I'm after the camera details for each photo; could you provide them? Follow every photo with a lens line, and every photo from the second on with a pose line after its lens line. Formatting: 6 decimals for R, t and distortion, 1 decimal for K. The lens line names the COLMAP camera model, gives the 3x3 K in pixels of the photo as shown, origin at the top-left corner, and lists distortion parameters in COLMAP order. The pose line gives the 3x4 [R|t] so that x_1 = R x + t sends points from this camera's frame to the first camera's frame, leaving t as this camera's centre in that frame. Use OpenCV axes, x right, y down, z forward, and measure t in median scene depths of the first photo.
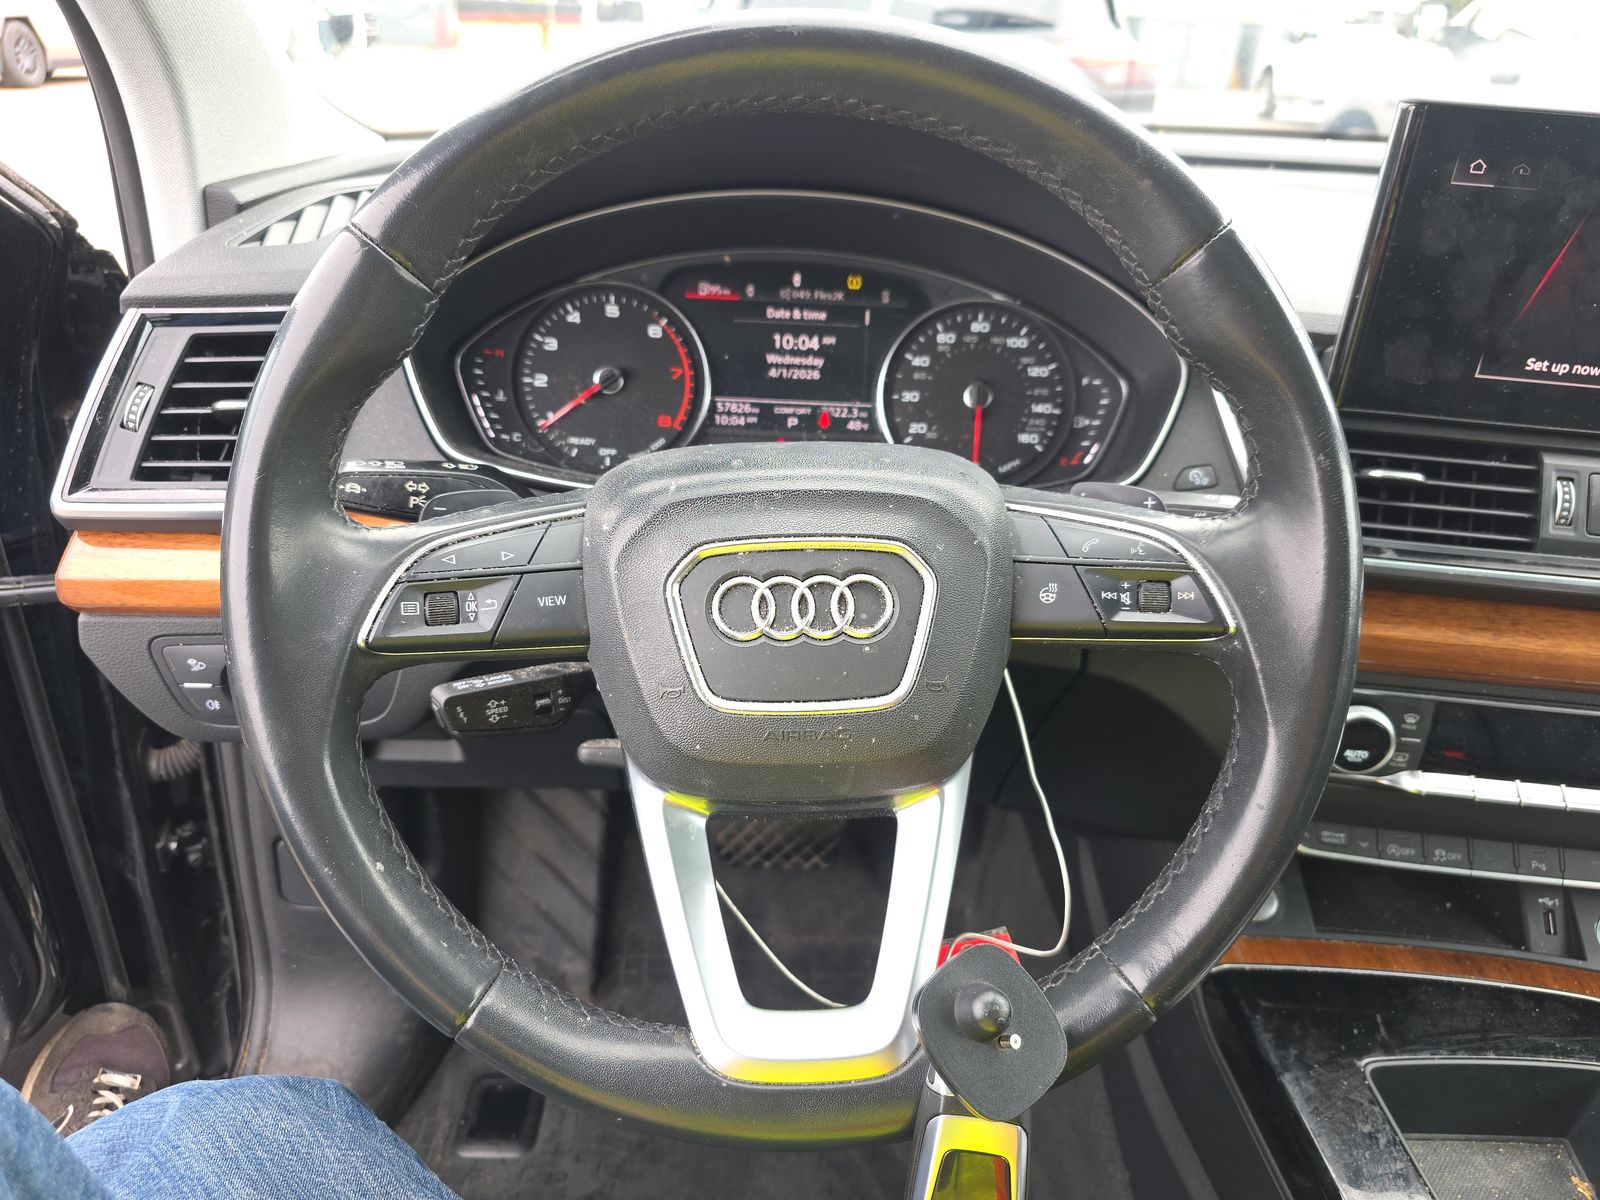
lens RADIAL K [[992.0, 0, 800.0], [0, 992.0, 600.0], [0, 0, 1]] dist [-0.026948, -0.001535]
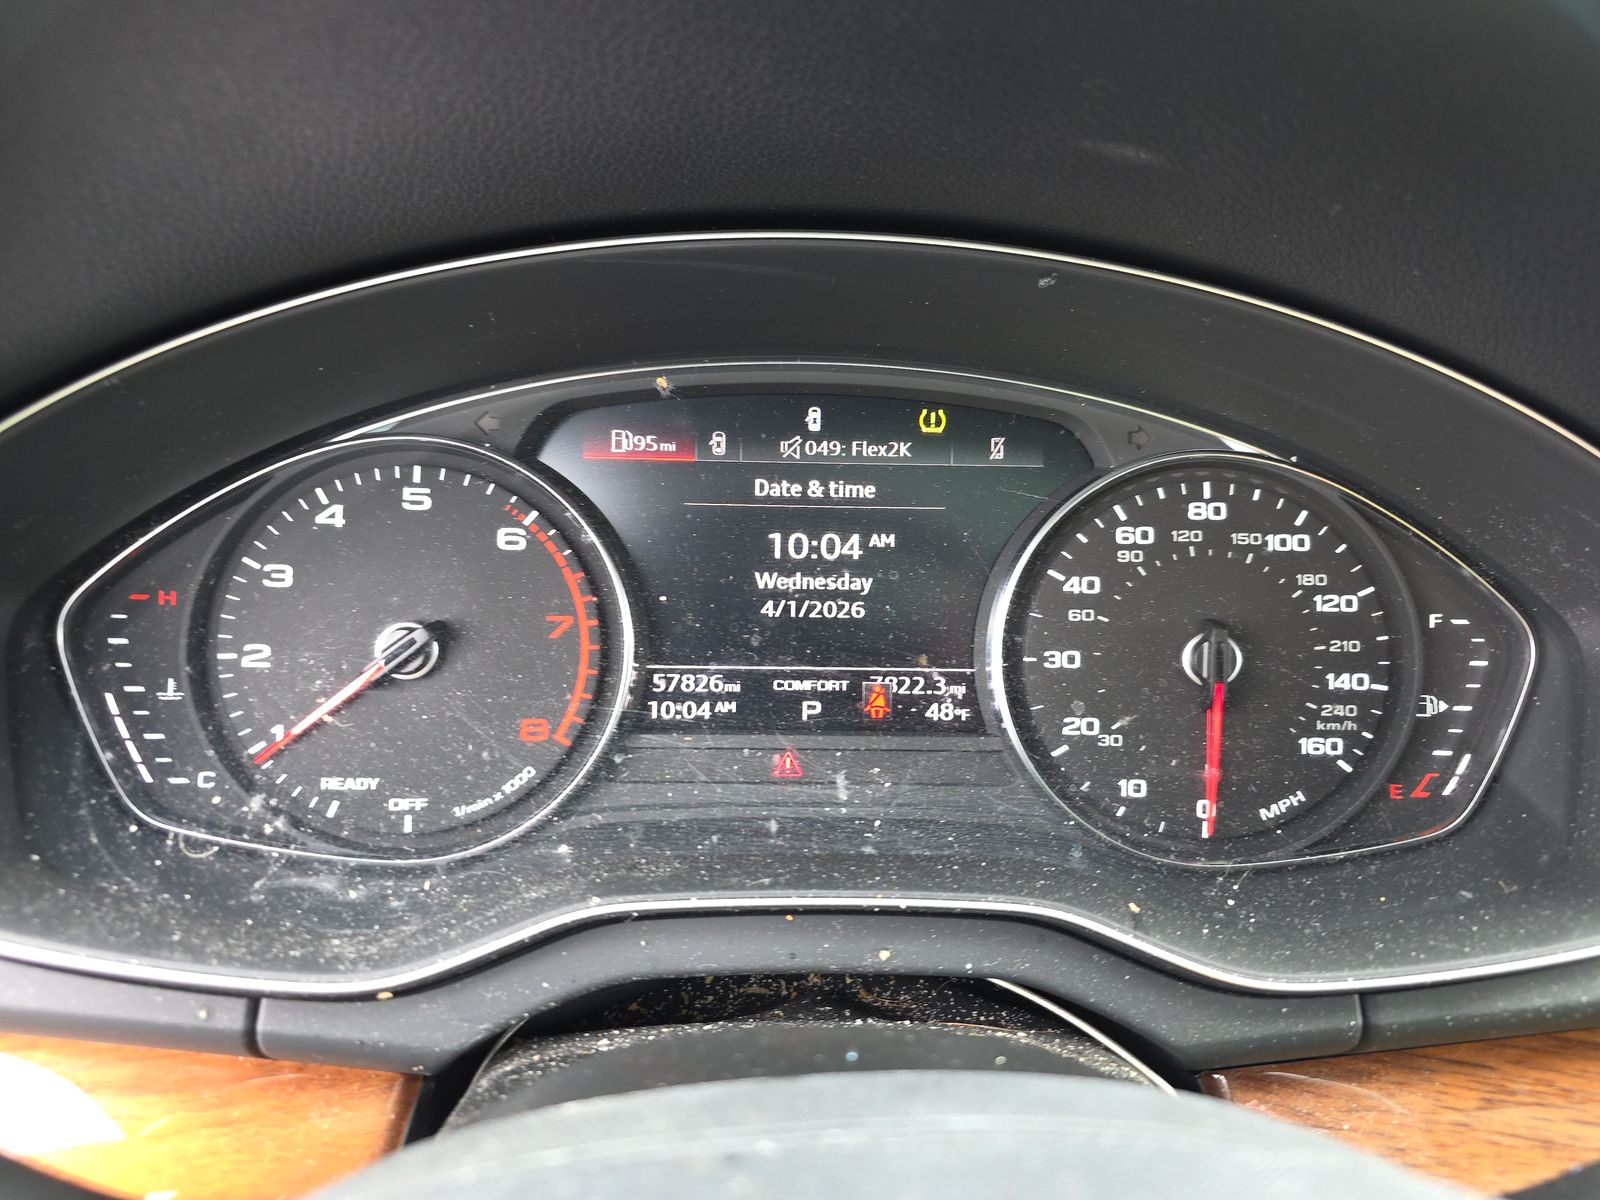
lens RADIAL K [[1046.5, 0, 800.0], [0, 1046.5, 600.0], [0, 0, 1]] dist [-0.032296, -0.005093]
pose [[0.999717, -0.021929, -0.009265, -0.007256], [0.020889, 0.994728, -0.100396, -0.187289], [0.011418, 0.100174, 0.994904, 0.506818]]
